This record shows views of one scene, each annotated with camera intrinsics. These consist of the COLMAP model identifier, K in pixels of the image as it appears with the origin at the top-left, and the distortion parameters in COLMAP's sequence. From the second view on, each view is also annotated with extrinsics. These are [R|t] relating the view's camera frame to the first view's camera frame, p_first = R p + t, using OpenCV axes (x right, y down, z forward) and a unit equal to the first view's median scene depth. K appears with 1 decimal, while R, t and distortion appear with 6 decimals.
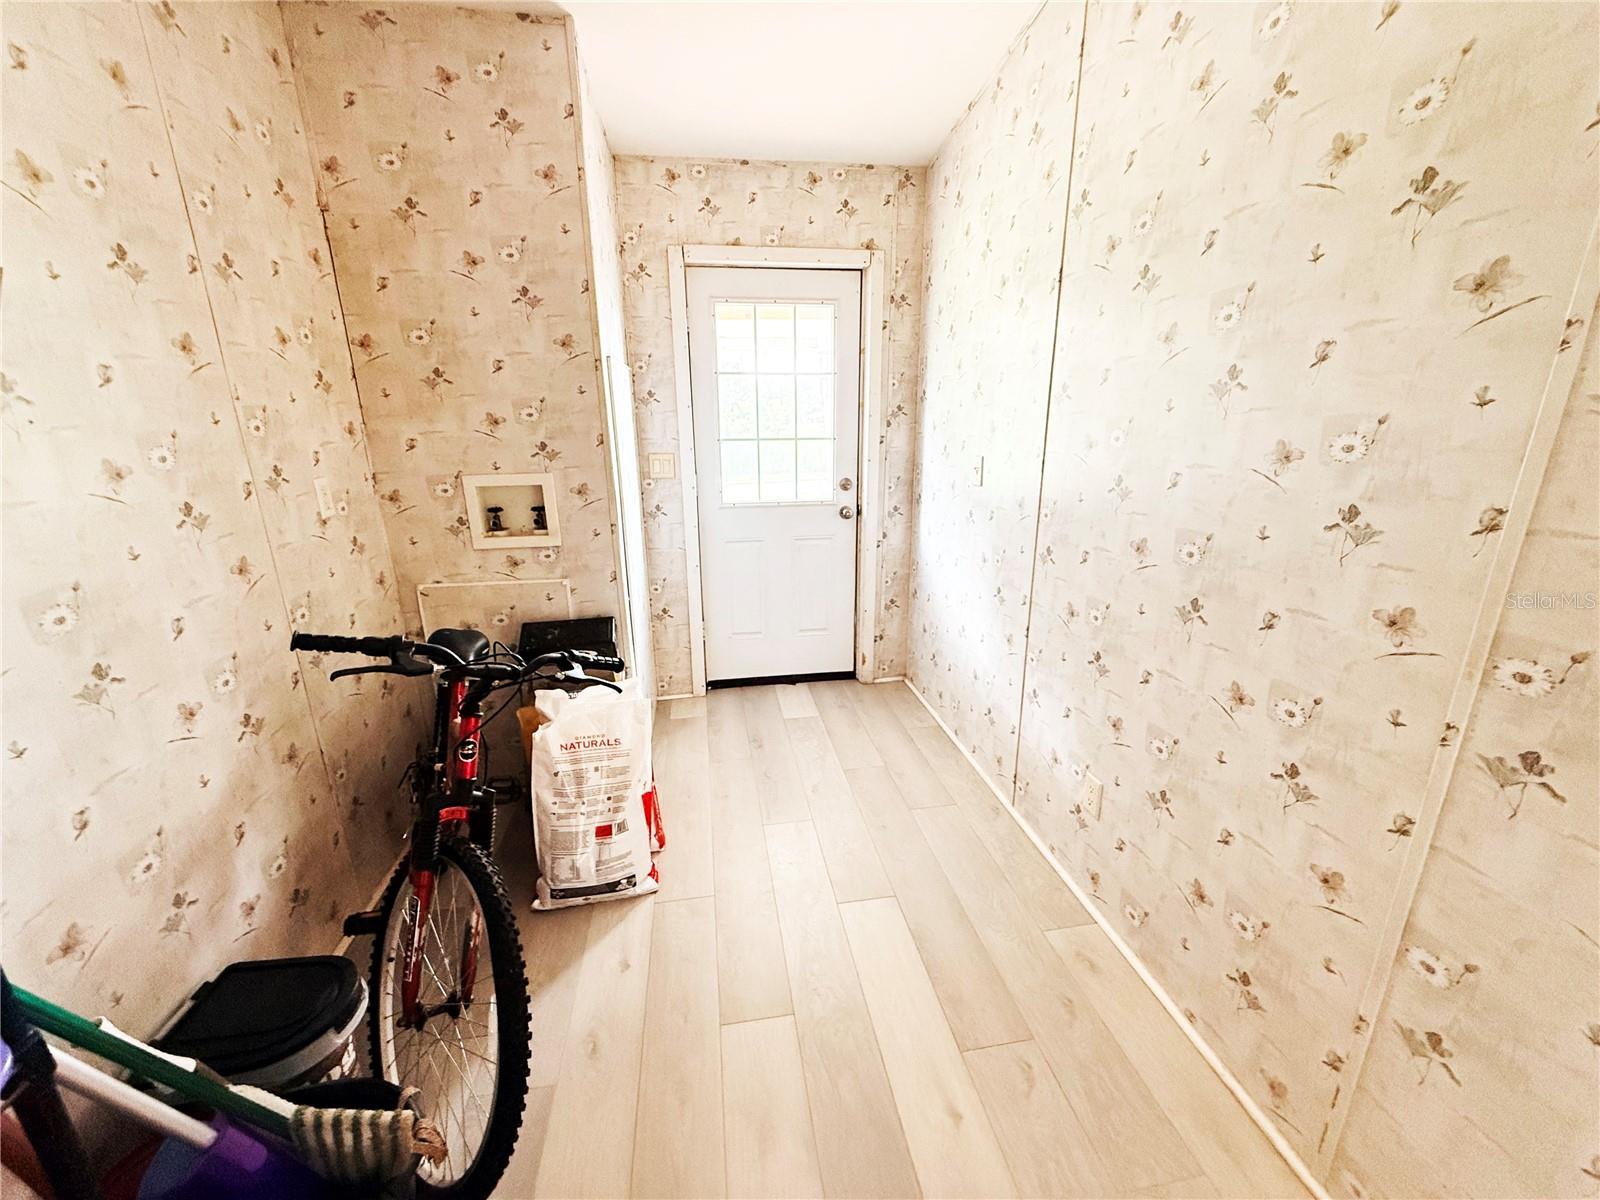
lens RADIAL K [[638.3, 0, 801.9], [0, 638.3, 595.2], [0, 0, 1]] dist [0.001180, -0.000555]
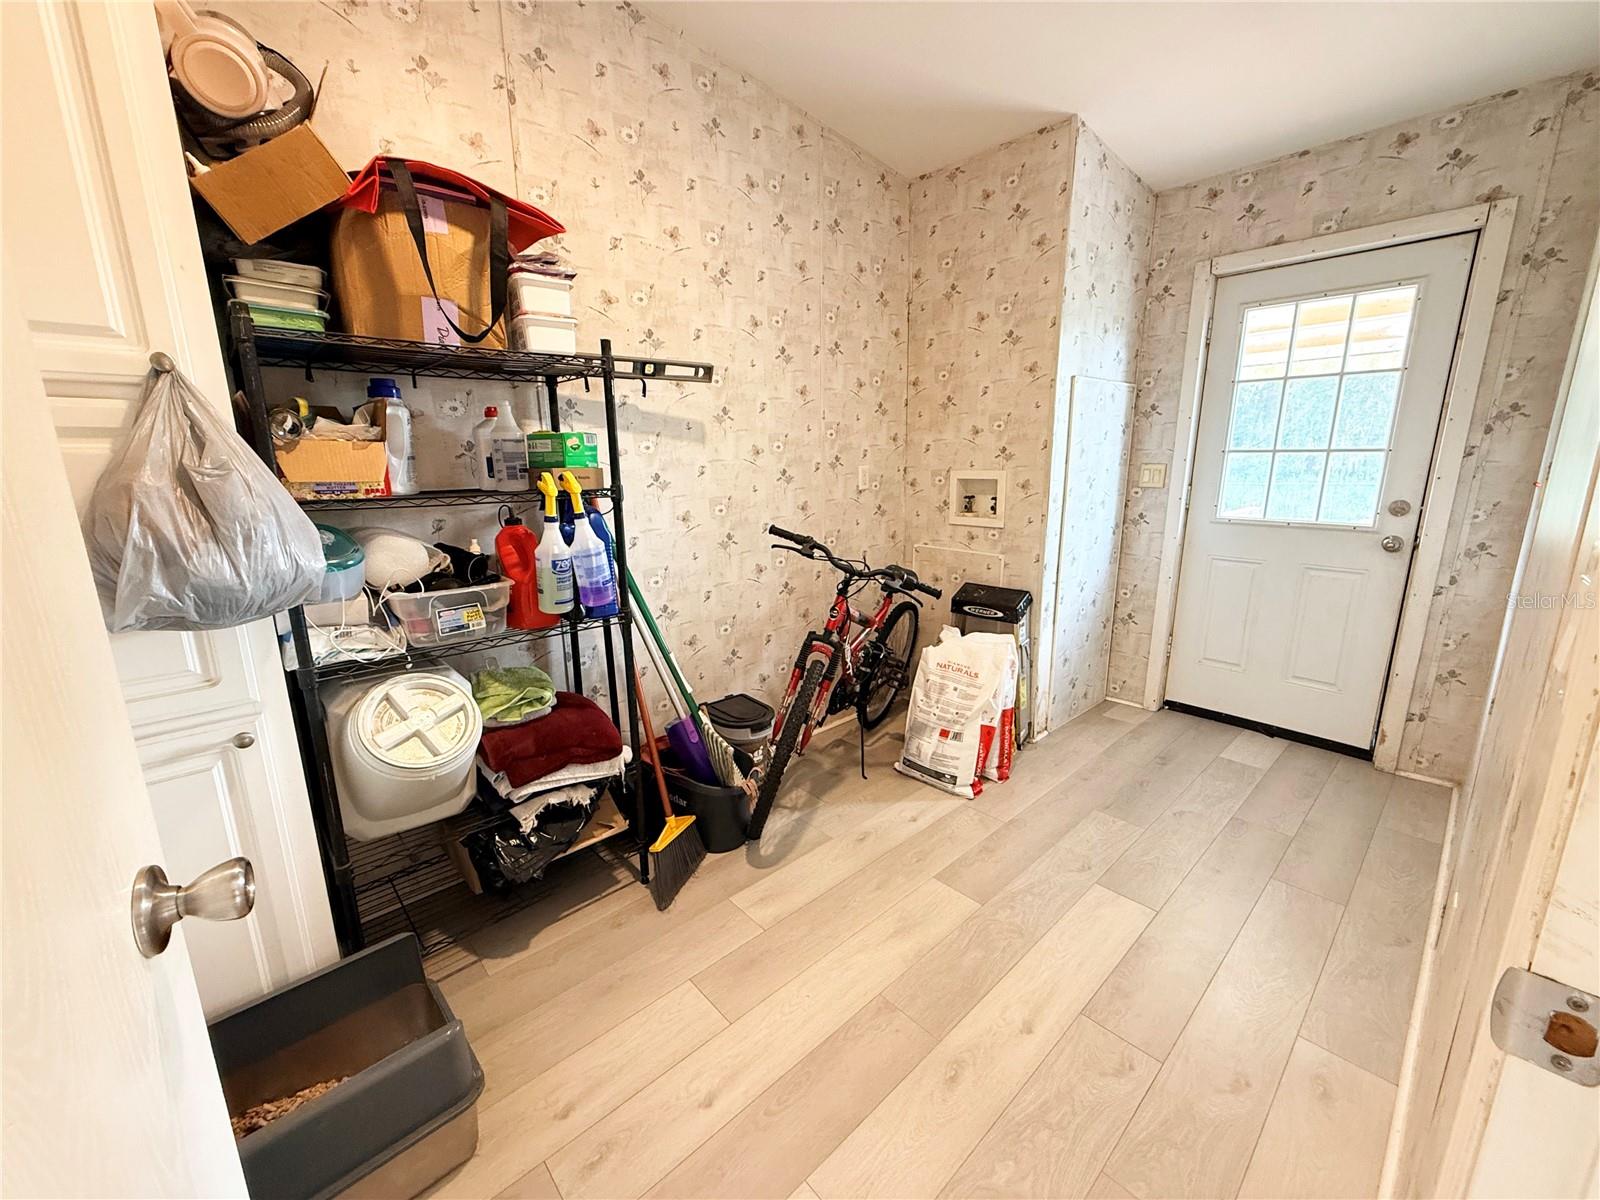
lens RADIAL K [[638.3, 0, 800.8], [0, 638.3, 593.4], [0, 0, 1]] dist [0.001180, -0.000555]
pose [[0.550849, 0.180039, -0.814955, 0.462072], [-0.221030, 0.973061, 0.065567, 0.055288], [0.804805, 0.144012, 0.575804, -0.037157]]
